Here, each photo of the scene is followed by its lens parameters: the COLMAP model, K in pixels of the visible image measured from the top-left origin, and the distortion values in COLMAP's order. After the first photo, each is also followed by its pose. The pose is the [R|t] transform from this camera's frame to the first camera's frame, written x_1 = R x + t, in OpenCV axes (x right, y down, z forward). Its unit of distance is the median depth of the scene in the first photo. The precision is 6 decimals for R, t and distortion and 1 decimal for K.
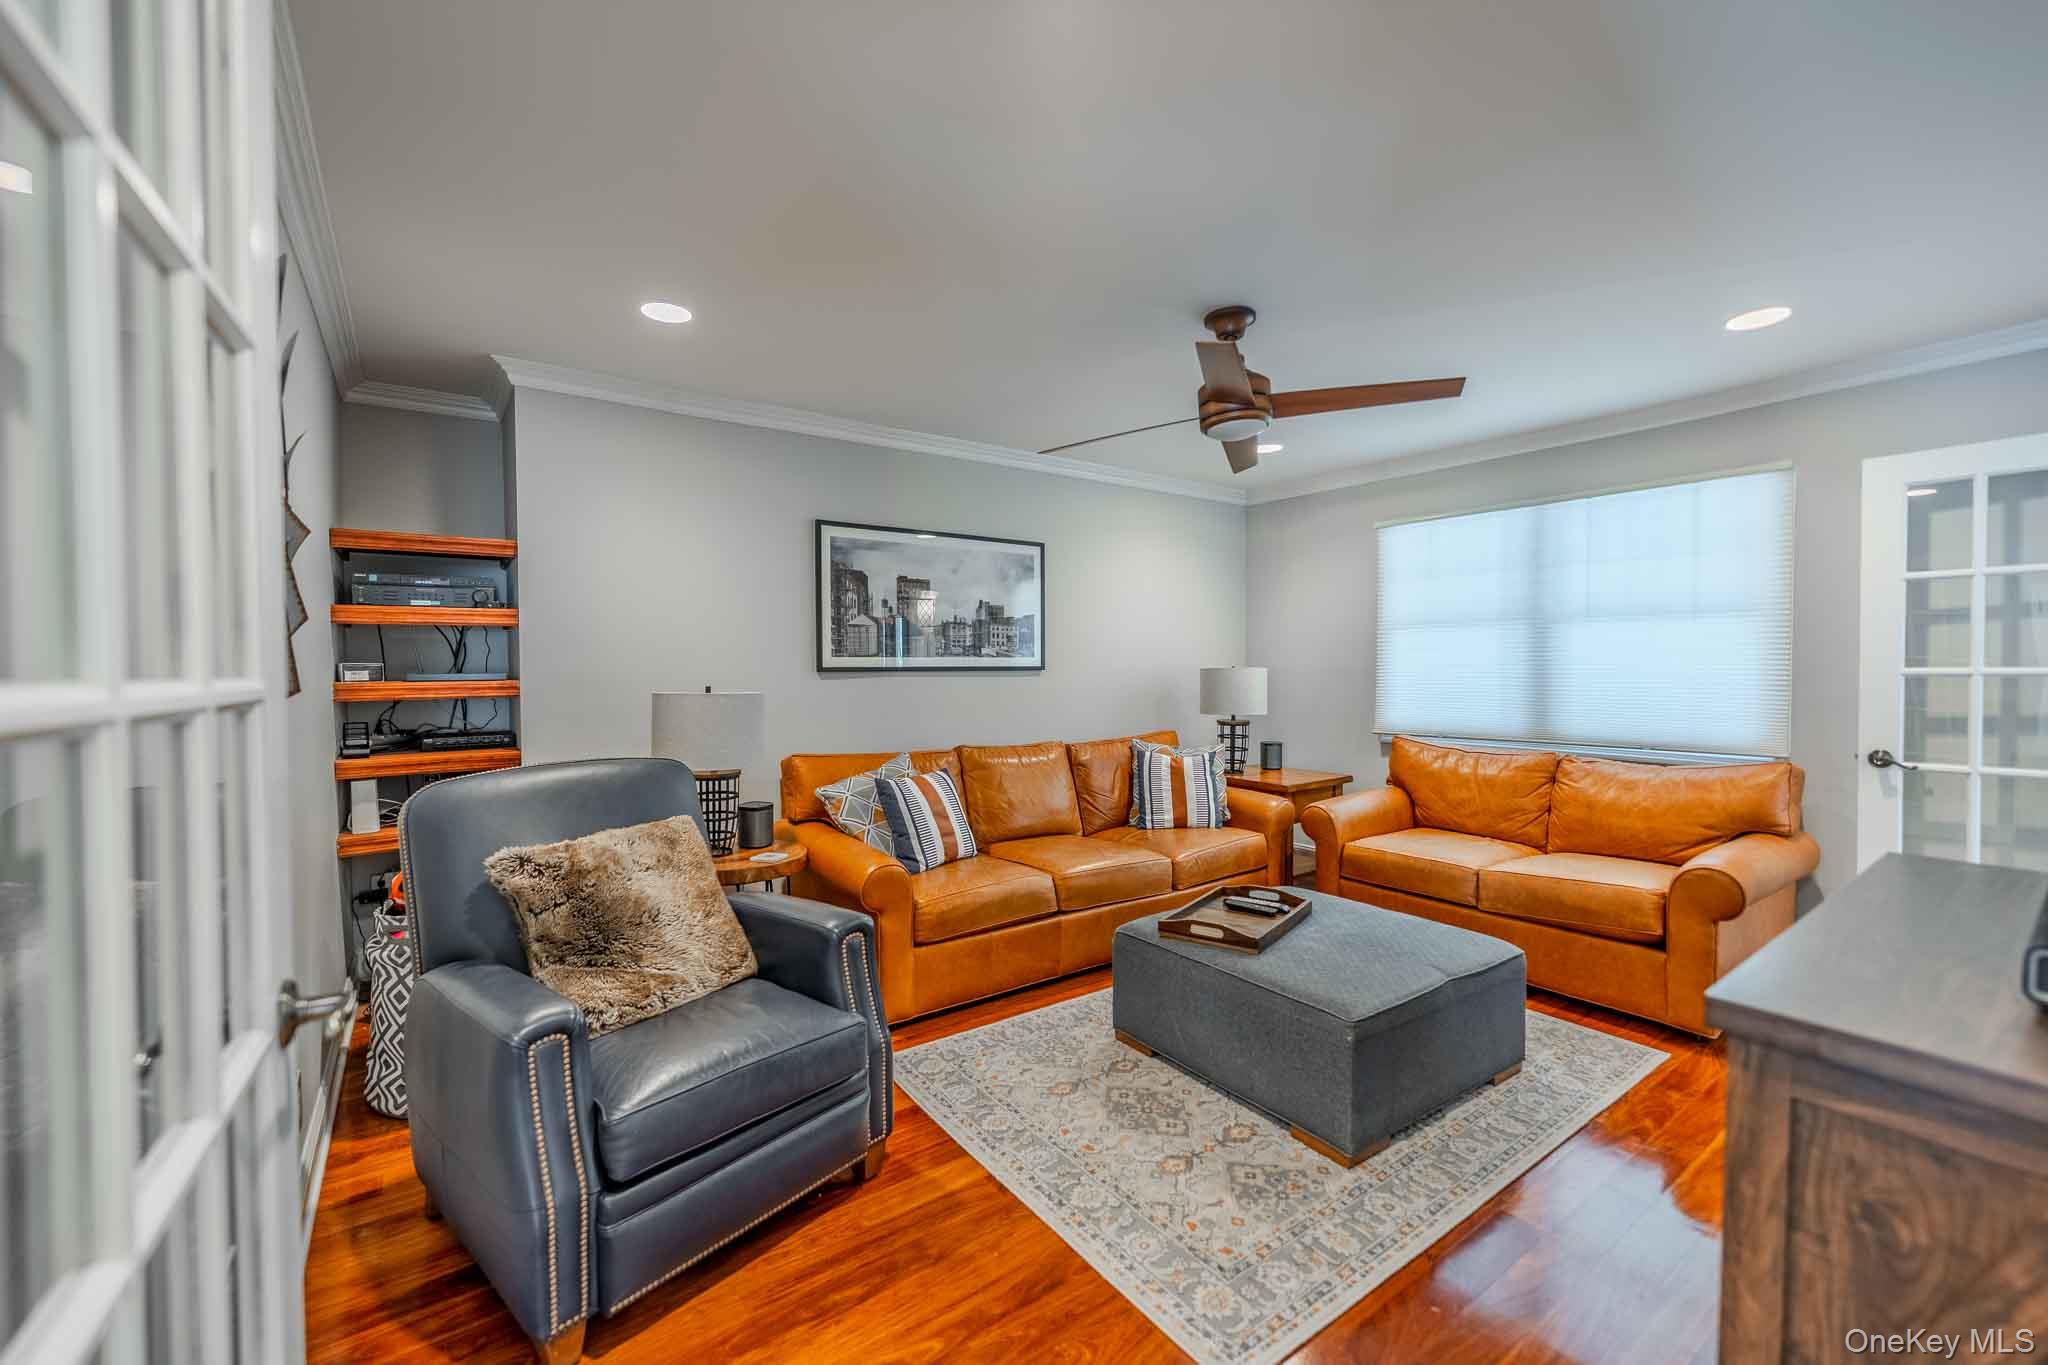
lens RADIAL K [[825.7, 0, 1022.3], [0, 825.7, 684.4], [0, 0, 1]] dist [-0.001268, -0.000629]
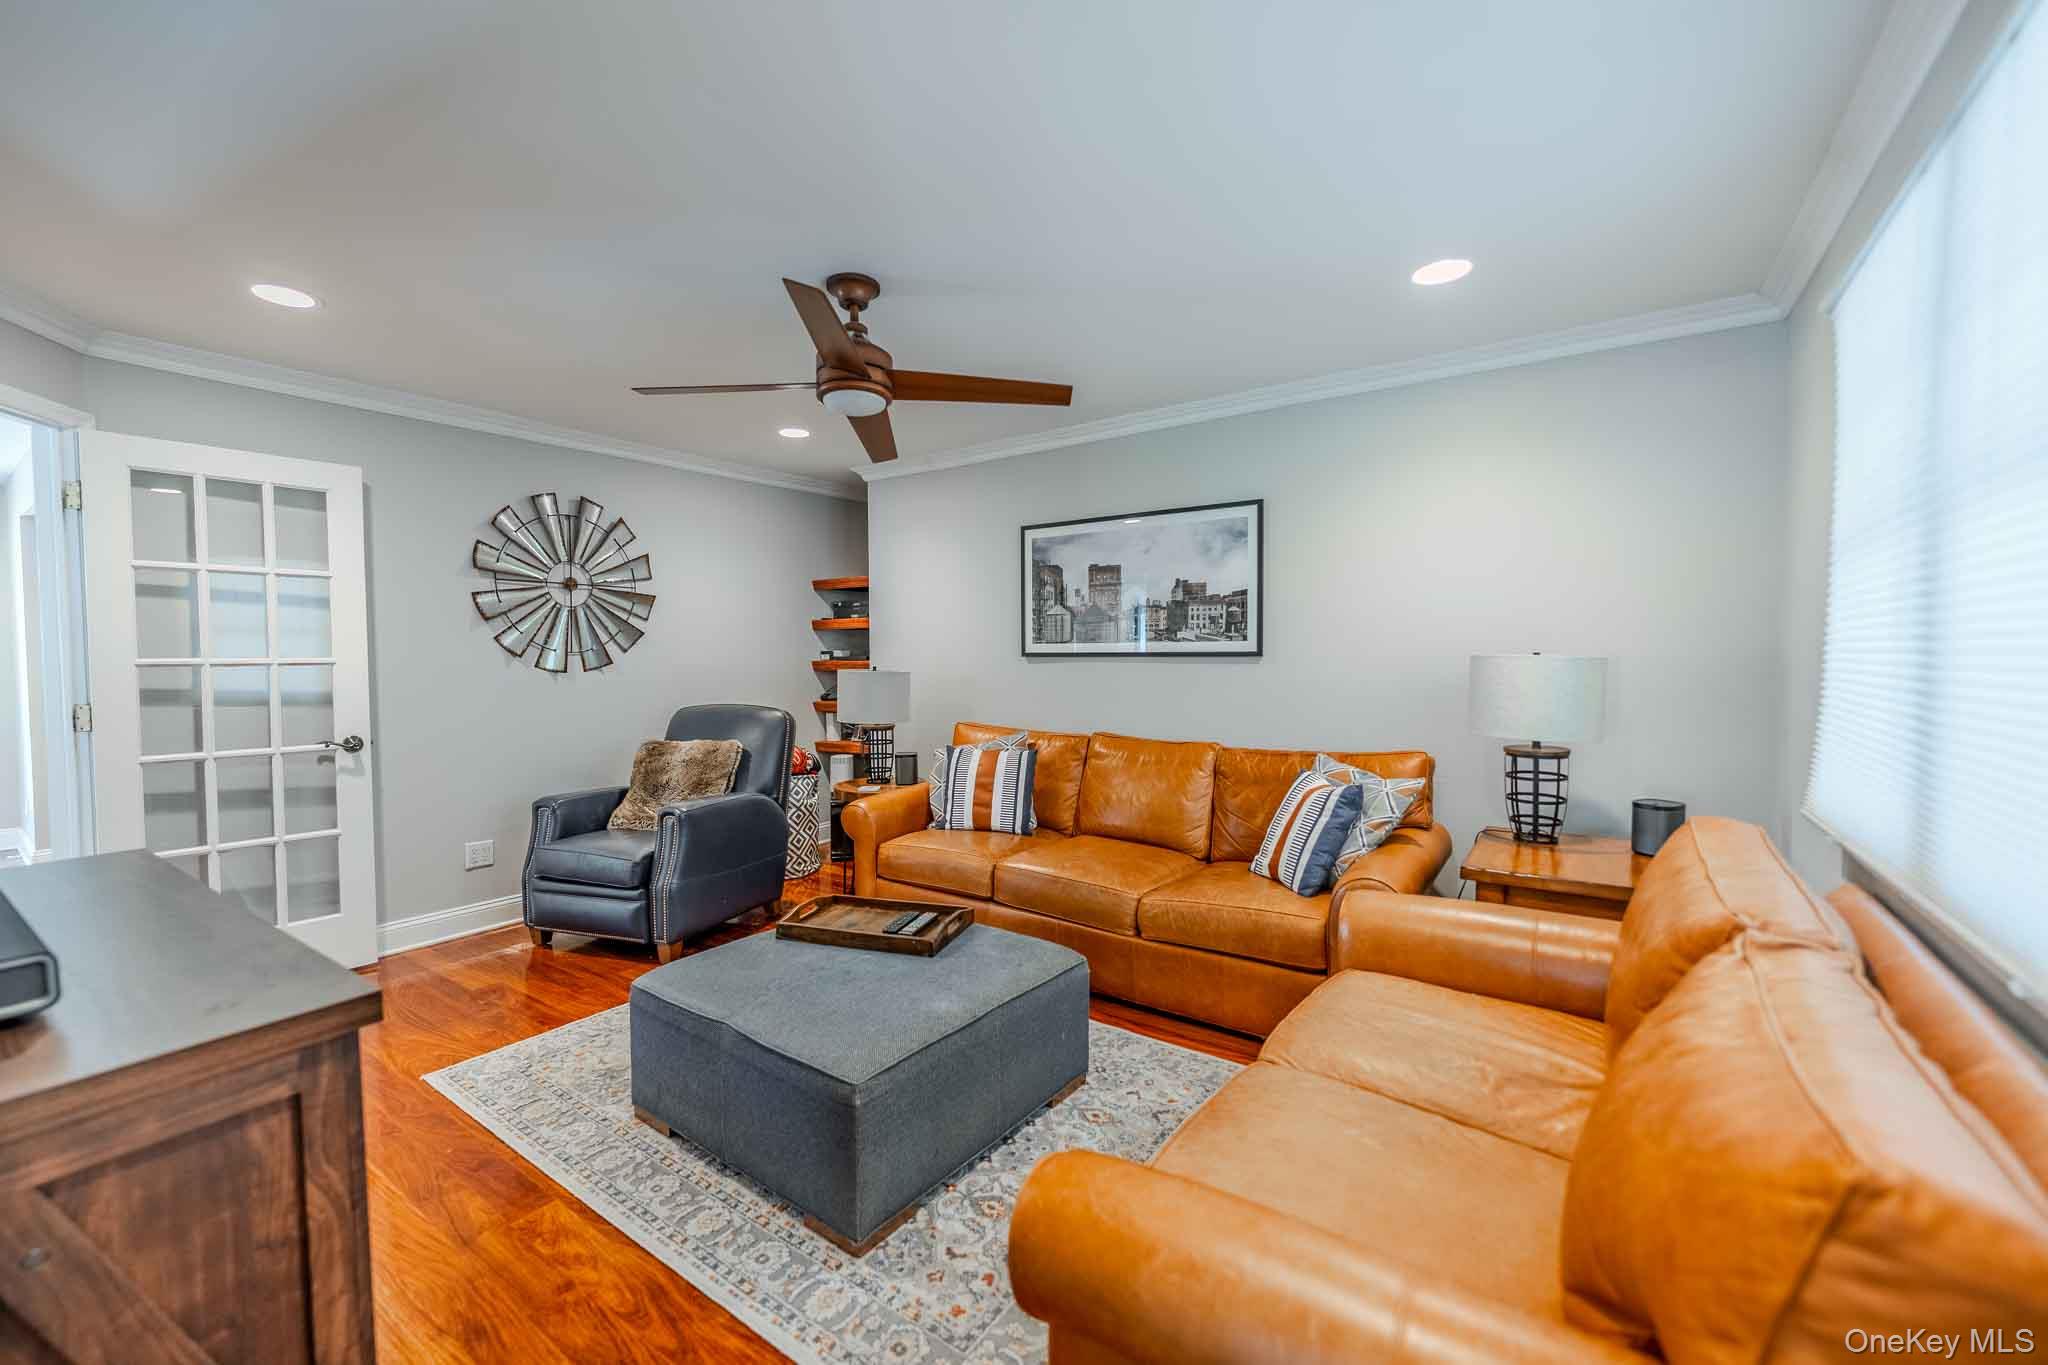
lens RADIAL K [[825.7, 0, 1019.3], [0, 825.7, 680.6], [0, 0, 1]] dist [-0.001268, -0.000629]
pose [[0.323133, 0.037574, -0.945607, 0.818147], [-0.014314, 0.999291, 0.034816, -0.020798], [0.946245, 0.002285, 0.323442, 0.582730]]
